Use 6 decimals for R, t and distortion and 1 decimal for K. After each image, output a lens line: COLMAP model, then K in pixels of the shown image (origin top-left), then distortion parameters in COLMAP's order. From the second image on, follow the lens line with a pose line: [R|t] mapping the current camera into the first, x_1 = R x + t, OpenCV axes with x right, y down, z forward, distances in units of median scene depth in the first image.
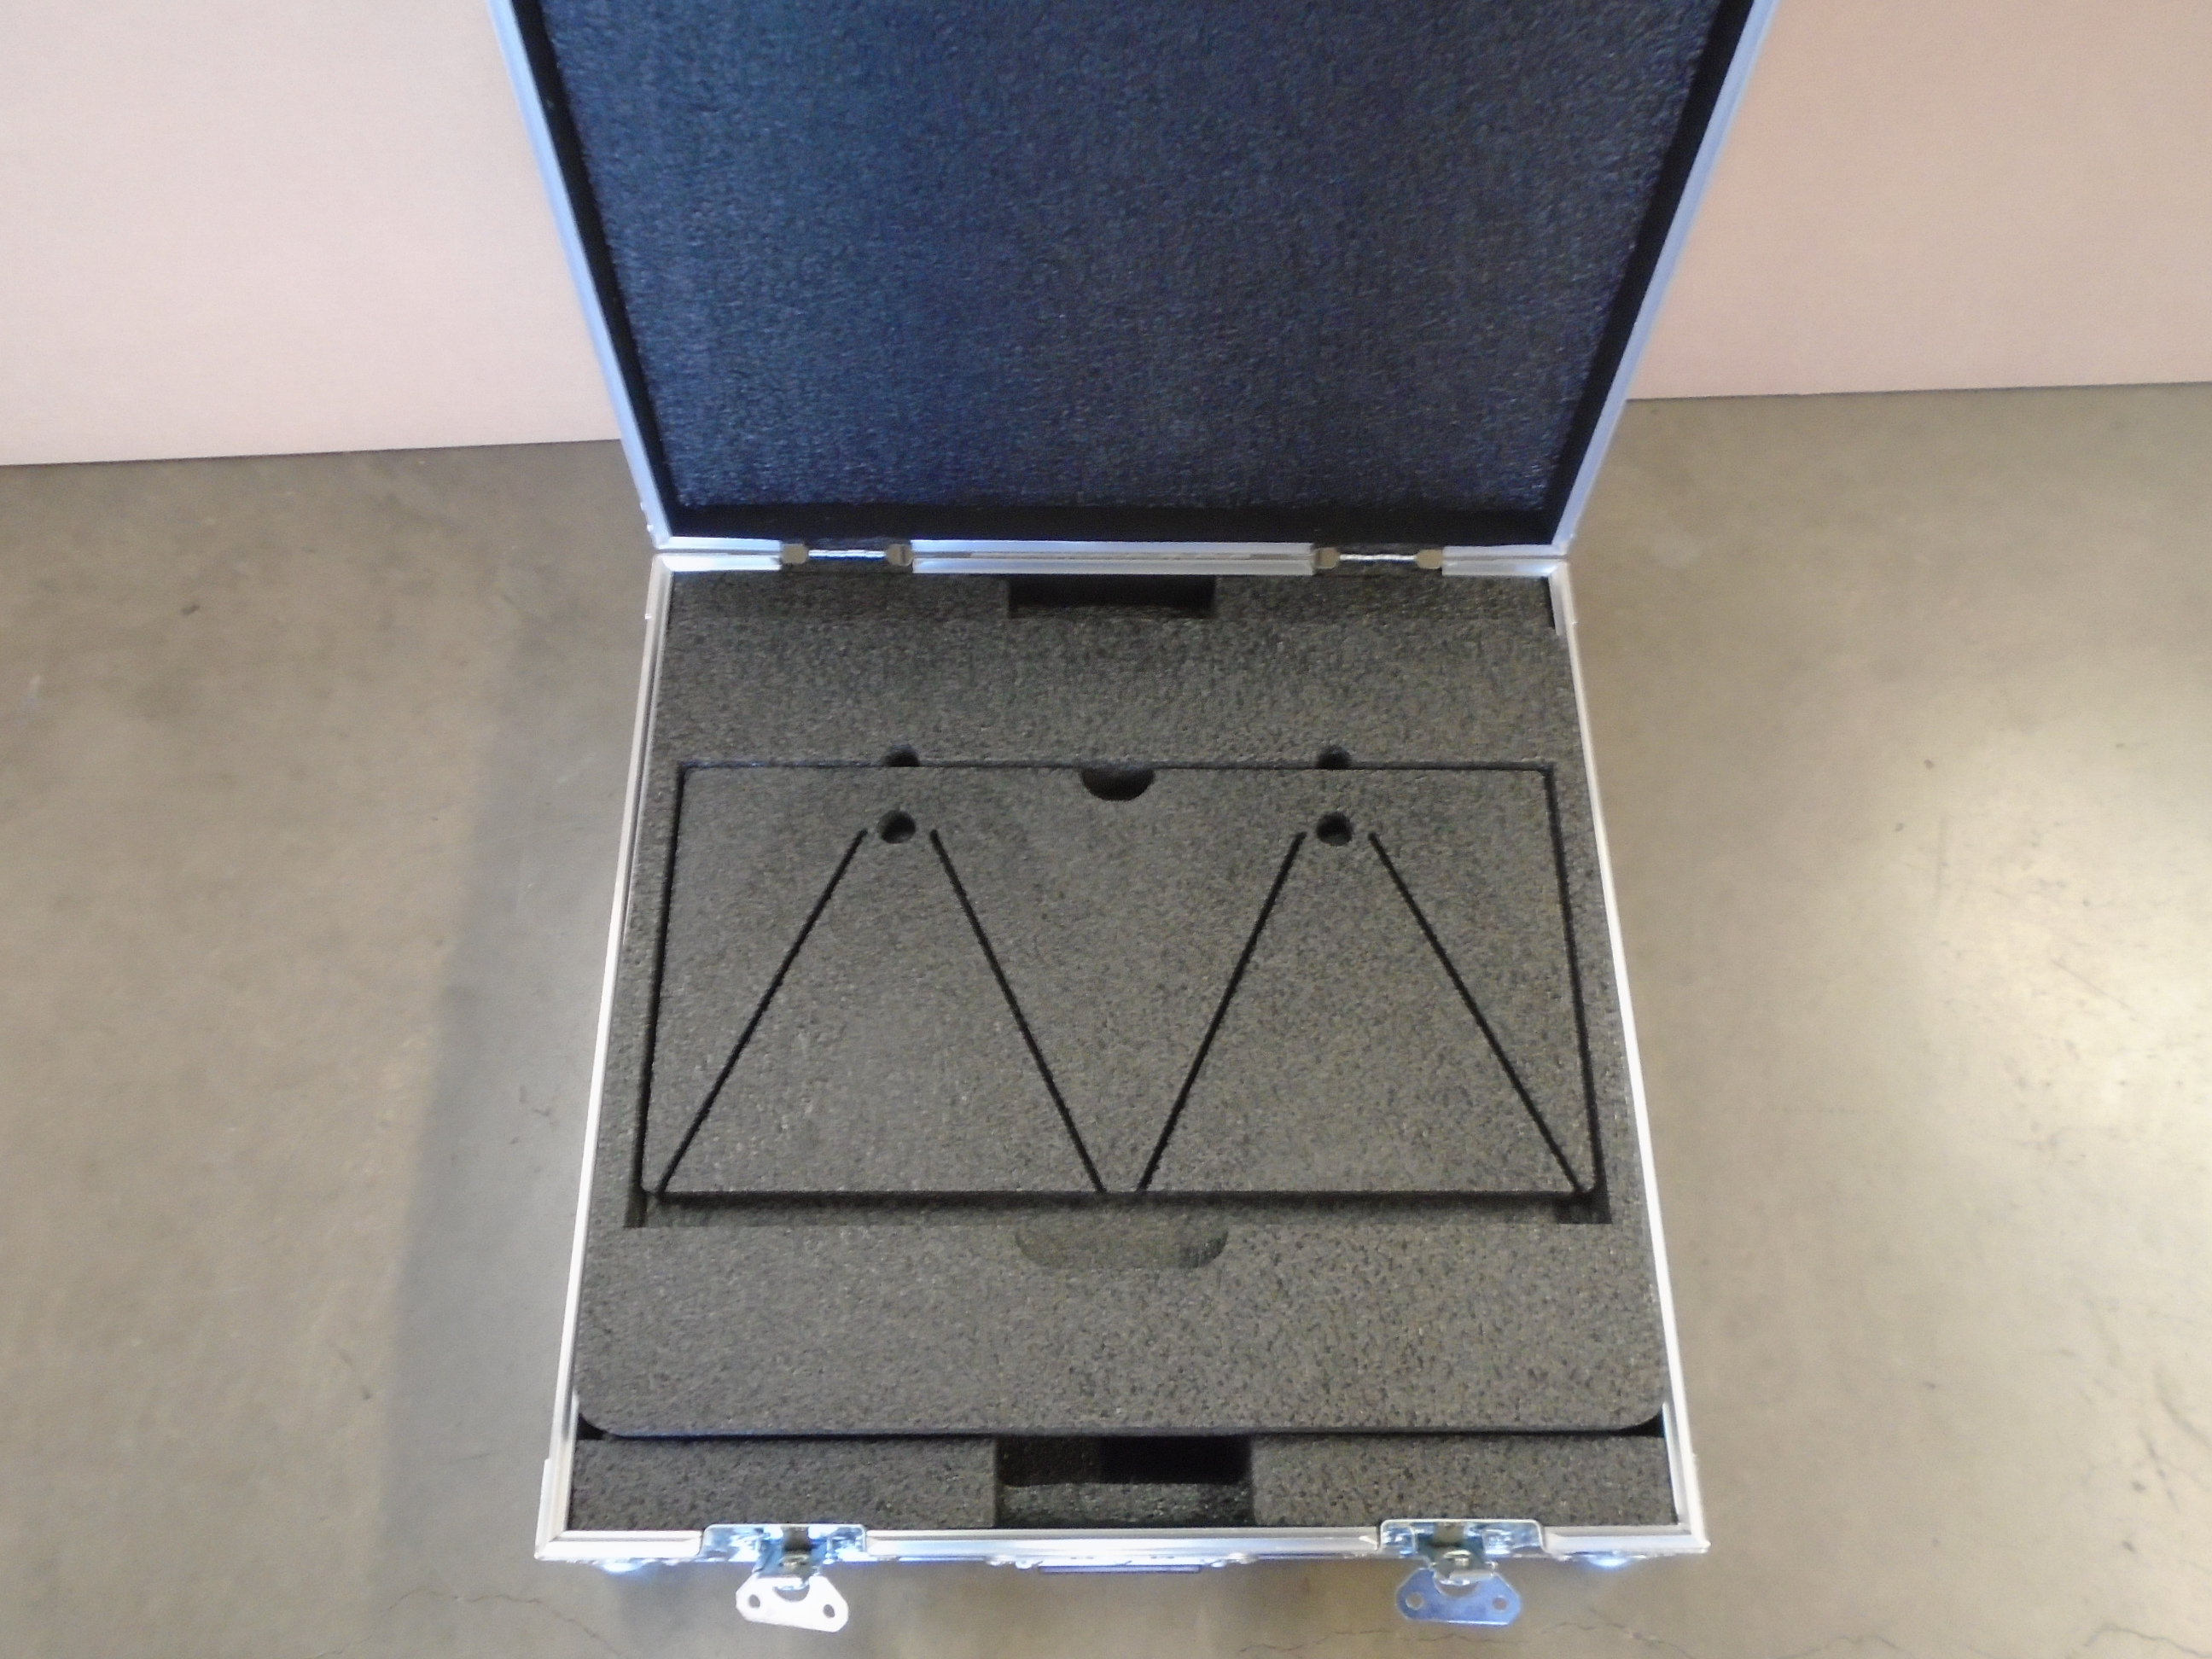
lens RADIAL K [[1687.6, 0, 1106.0], [0, 1687.6, 829.5], [0, 0, 1]] dist [0.001002, -0.002635]
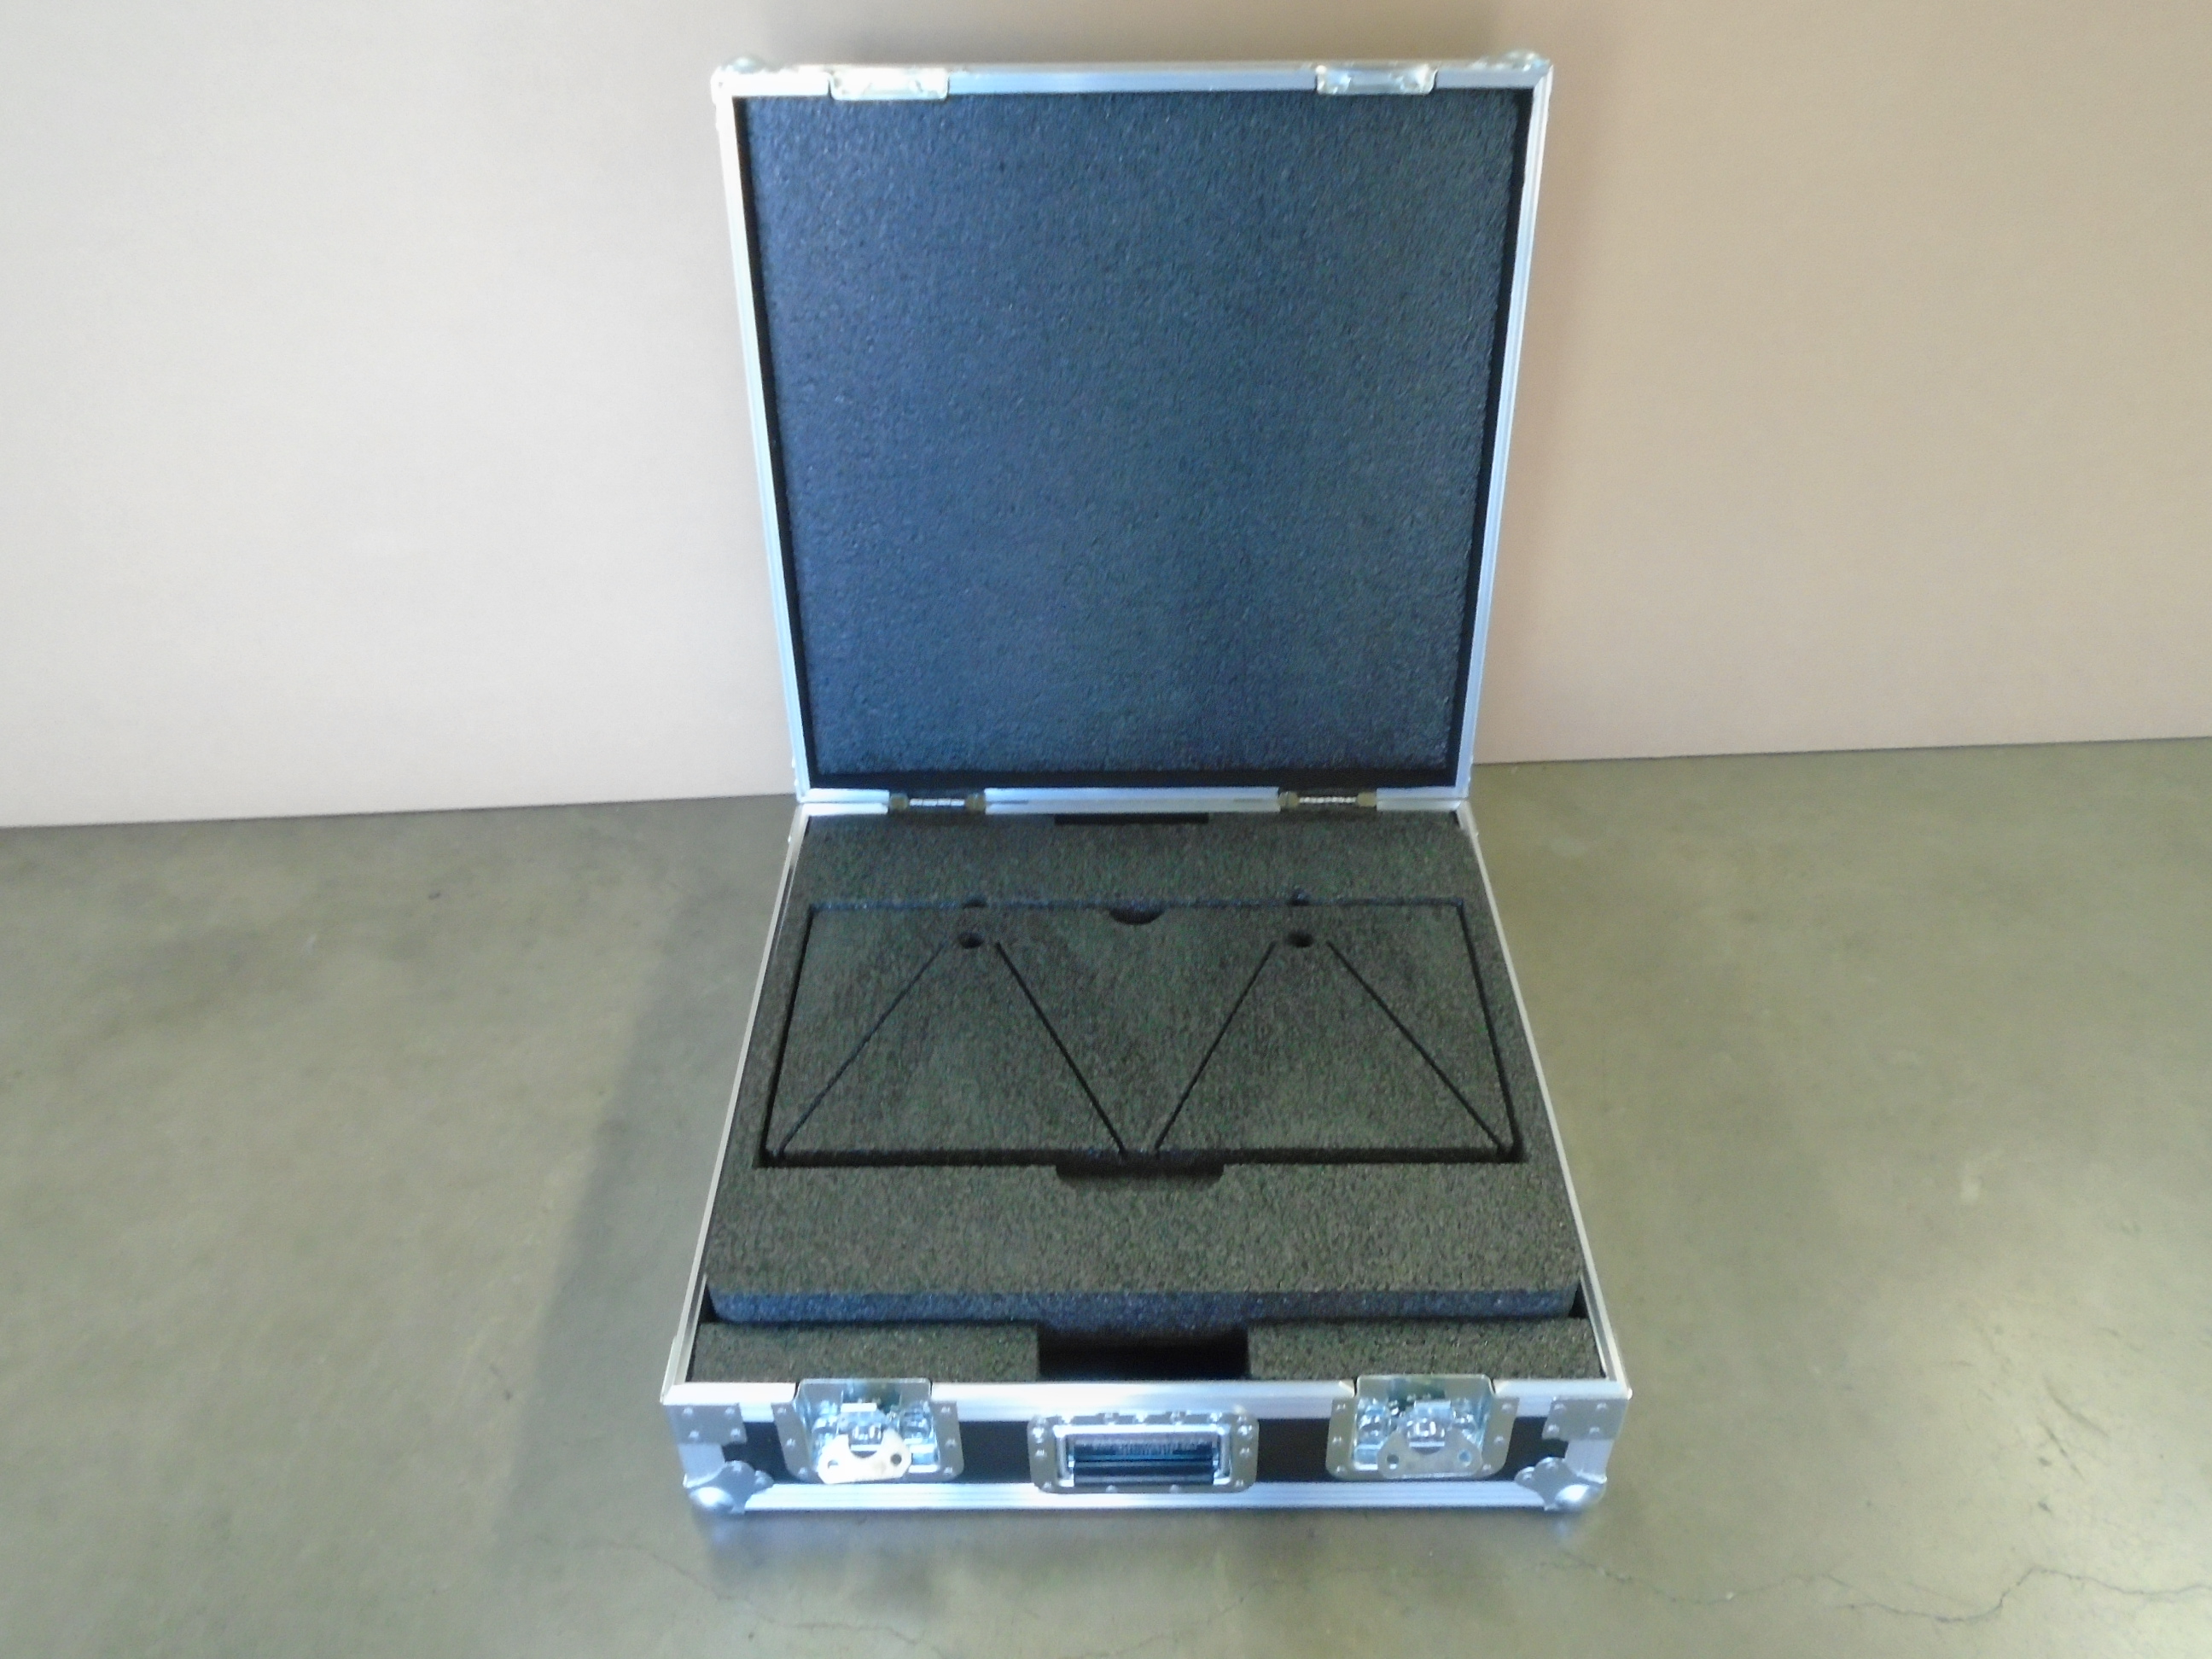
lens RADIAL K [[1687.6, 0, 1106.0], [0, 1687.6, 829.5], [0, 0, 1]] dist [0.001002, -0.002635]
pose [[0.999488, -0.019894, -0.025053, 0.018750], [0.006483, 0.892840, -0.450328, 0.523826], [0.031327, 0.449935, 0.892512, -0.226290]]
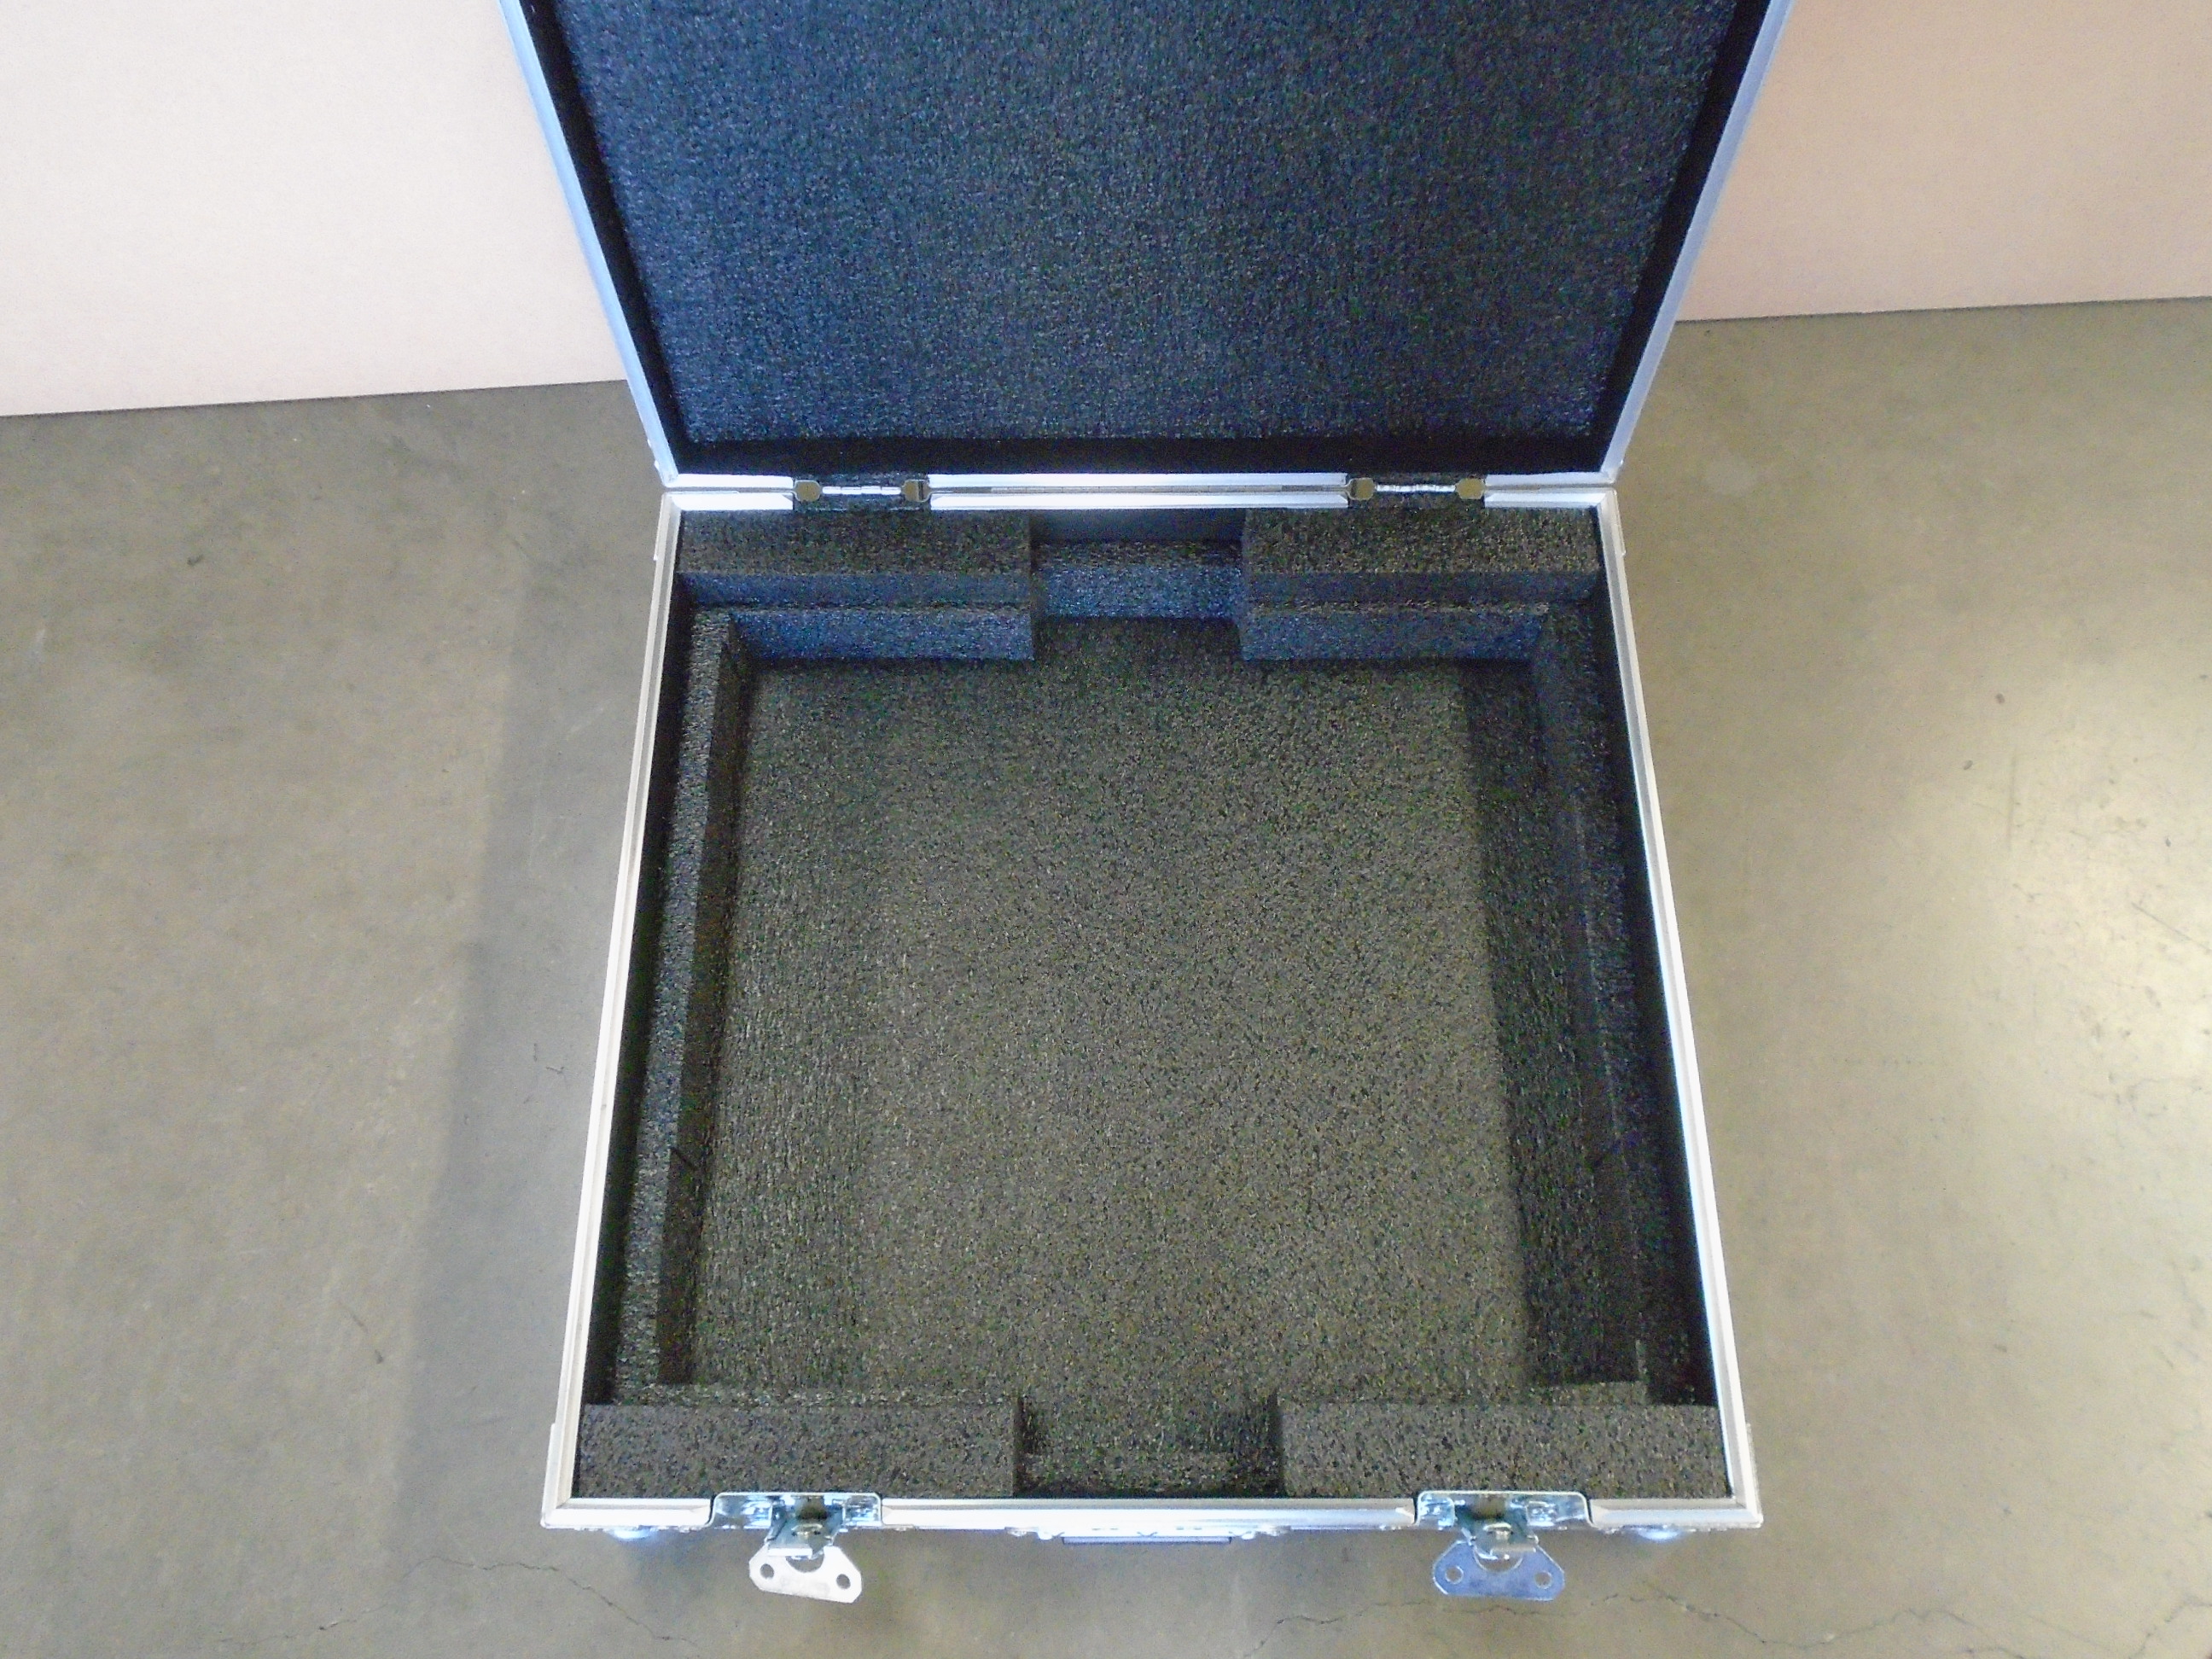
lens RADIAL K [[1698.8, 0, 1106.0], [0, 1698.8, 829.5], [0, 0, 1]] dist [-0.001318, 0.004473]
pose [[0.999633, -0.008169, -0.025811, 0.010379], [0.008779, 0.999683, 0.023602, 0.009318], [0.025610, -0.023820, 0.999388, 0.034603]]
